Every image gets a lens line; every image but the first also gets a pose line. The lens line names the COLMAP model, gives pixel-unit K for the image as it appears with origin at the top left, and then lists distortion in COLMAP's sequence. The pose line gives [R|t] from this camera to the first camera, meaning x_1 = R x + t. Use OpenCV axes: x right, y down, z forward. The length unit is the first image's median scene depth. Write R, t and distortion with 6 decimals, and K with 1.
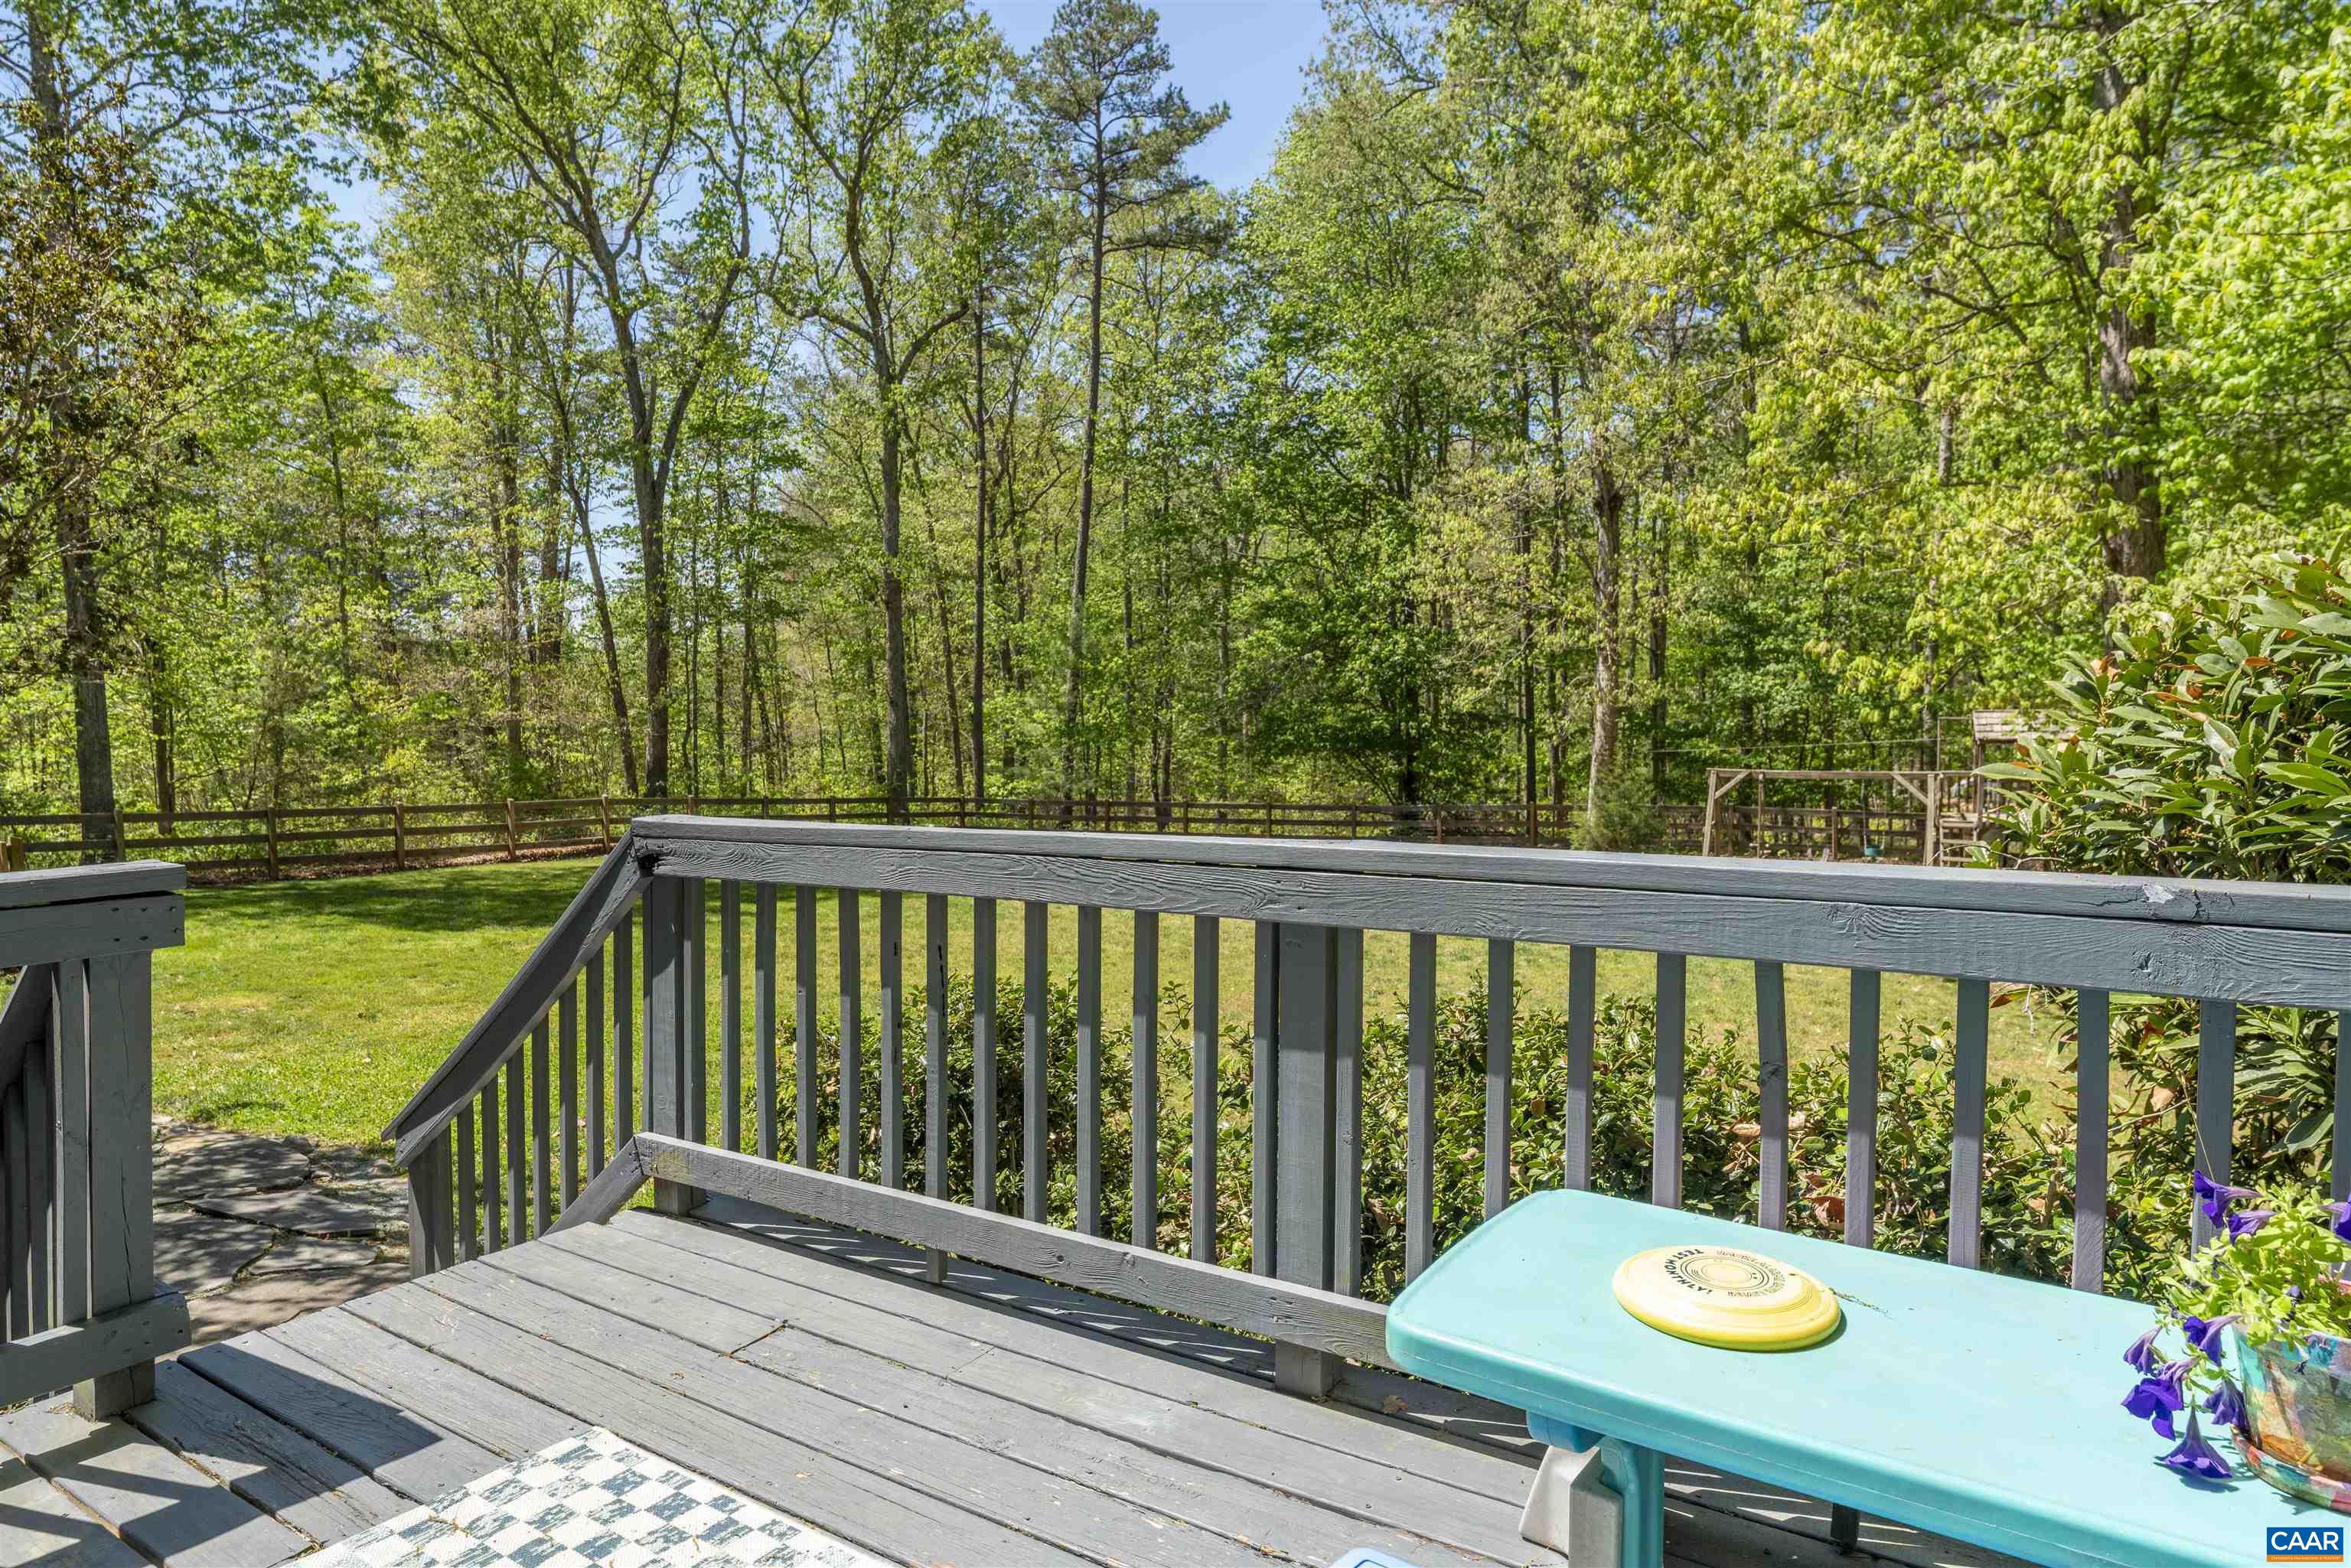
lens RADIAL K [[1411.7, 0, 1175.5], [0, 1411.7, 784.0], [0, 0, 1]] dist [0.002169, -0.000216]
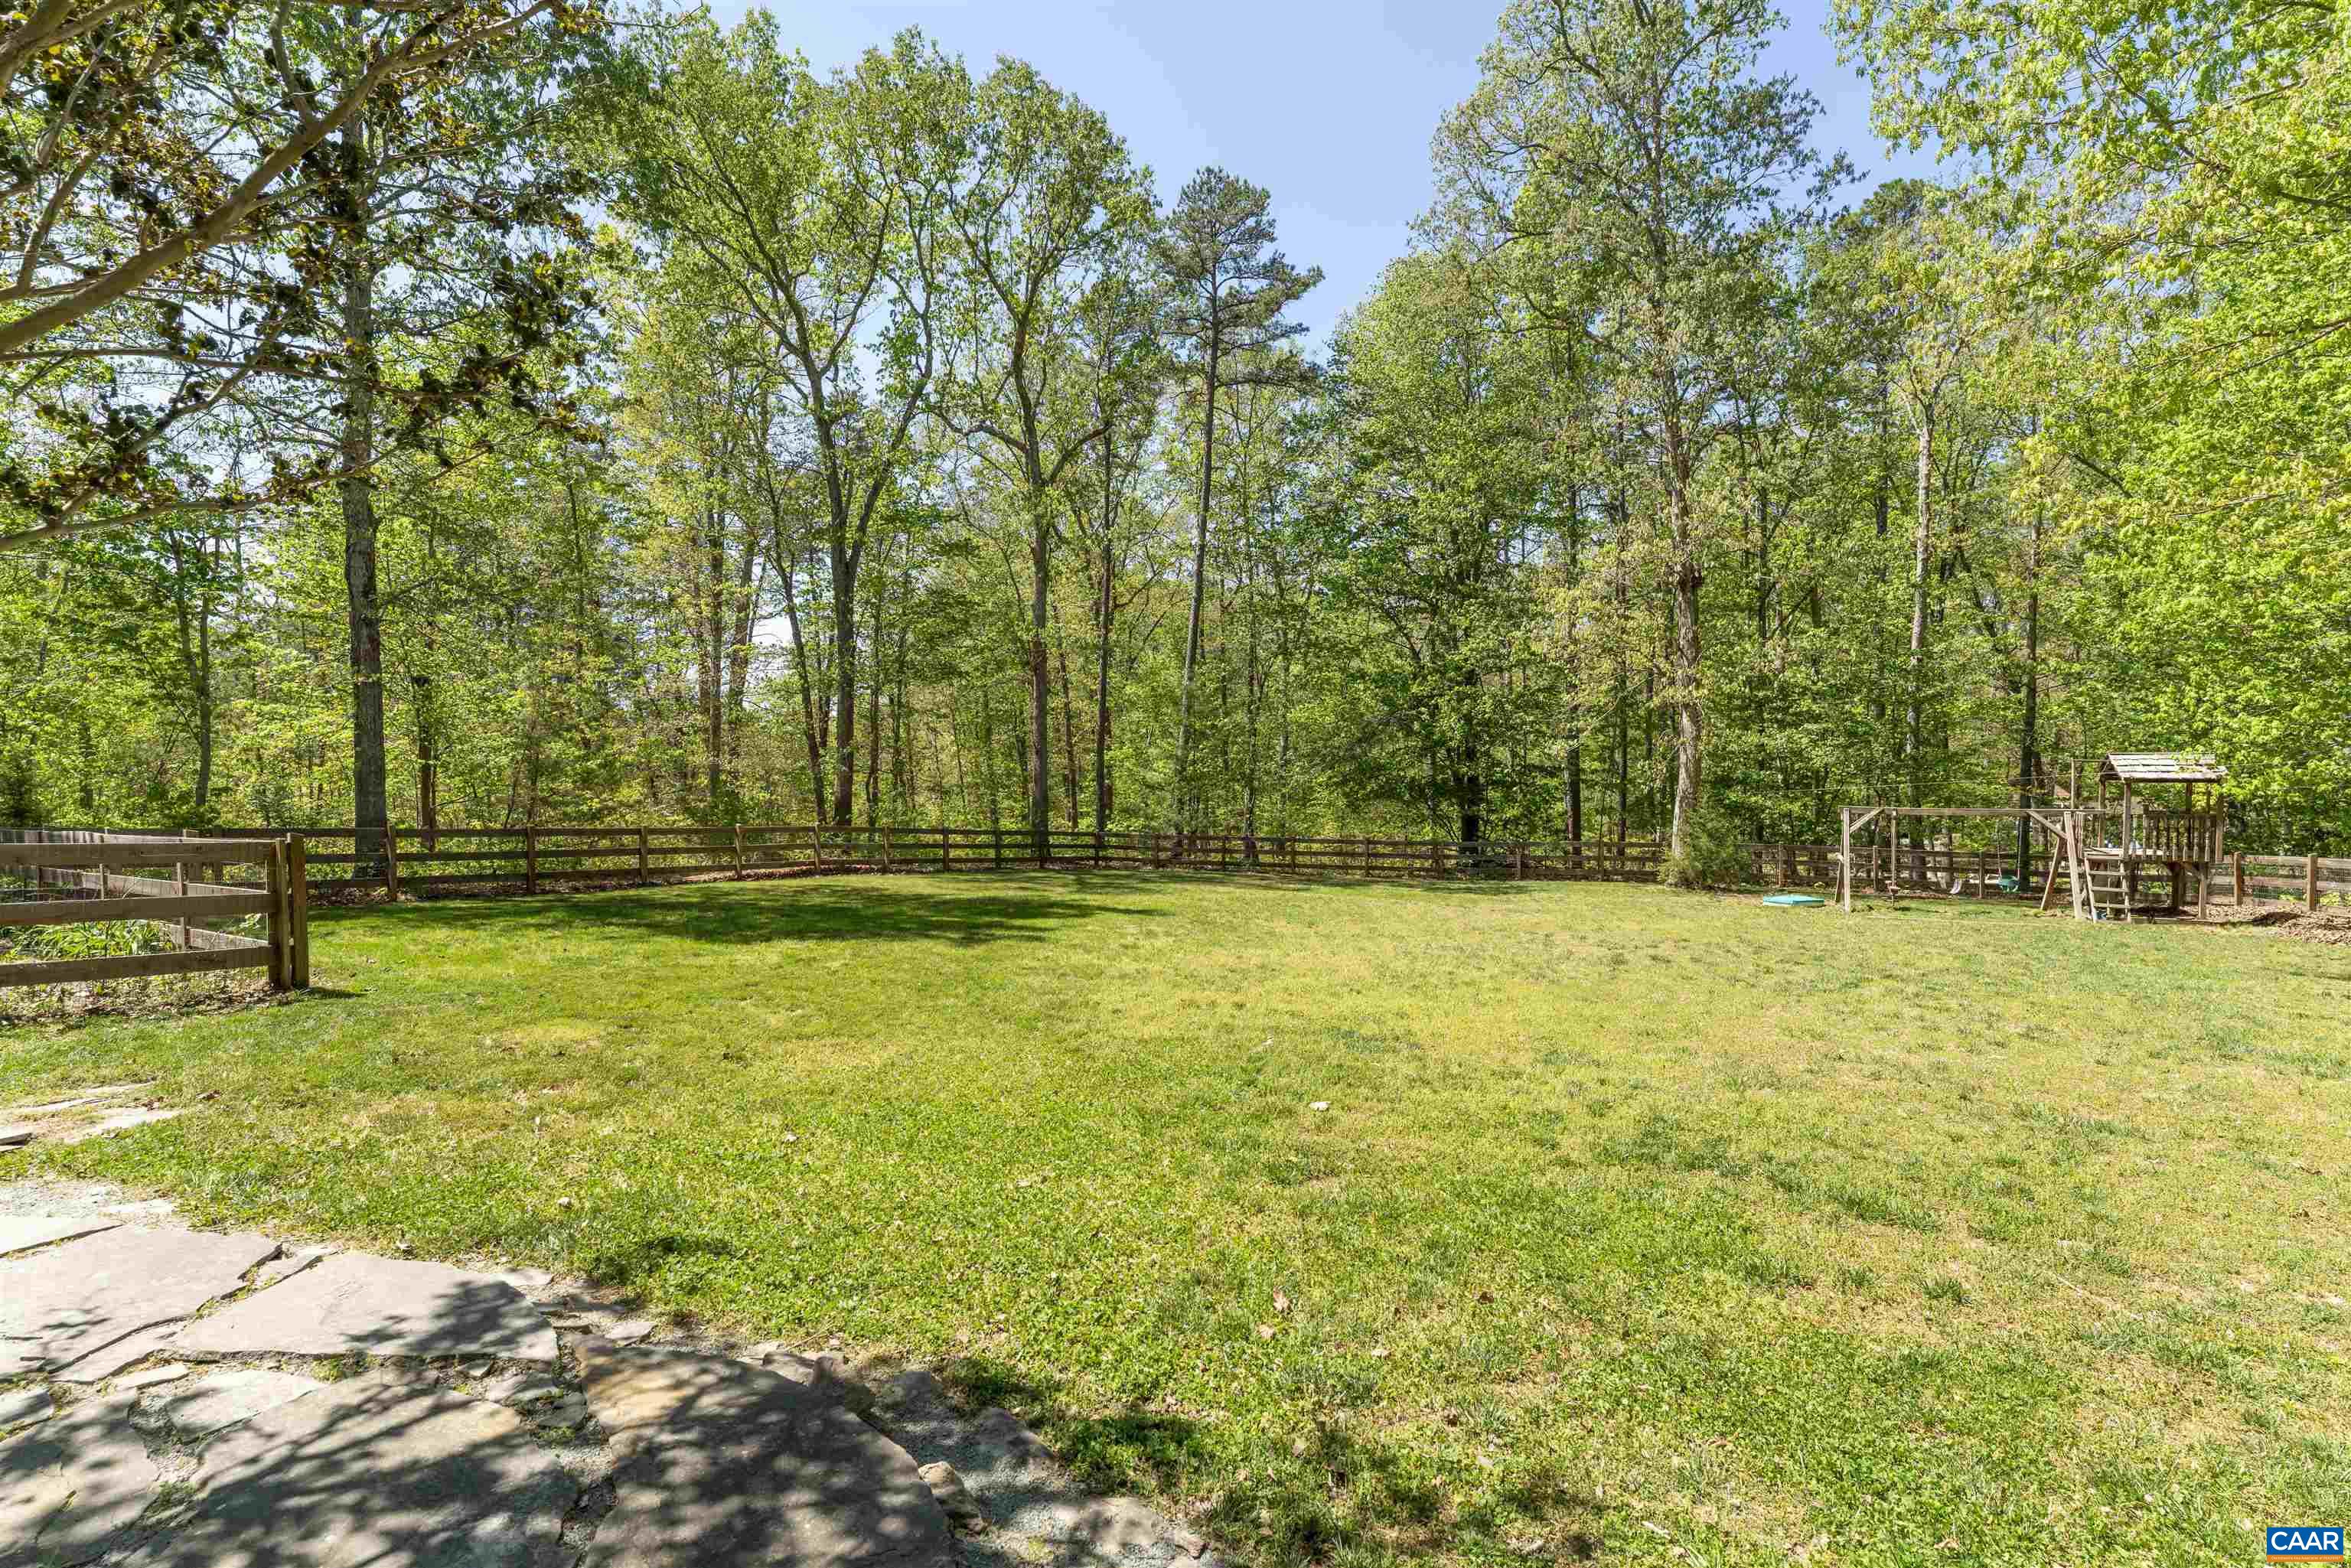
lens RADIAL K [[1045.9, 0, 1175.5], [0, 1045.9, 784.0], [0, 0, 1]] dist [0.001441, 0.000196]
pose [[0.999768, 0.012338, 0.017632, -0.104261], [-0.011457, 0.998722, -0.049230, 0.011759], [-0.018216, 0.049017, 0.998632, 0.123859]]
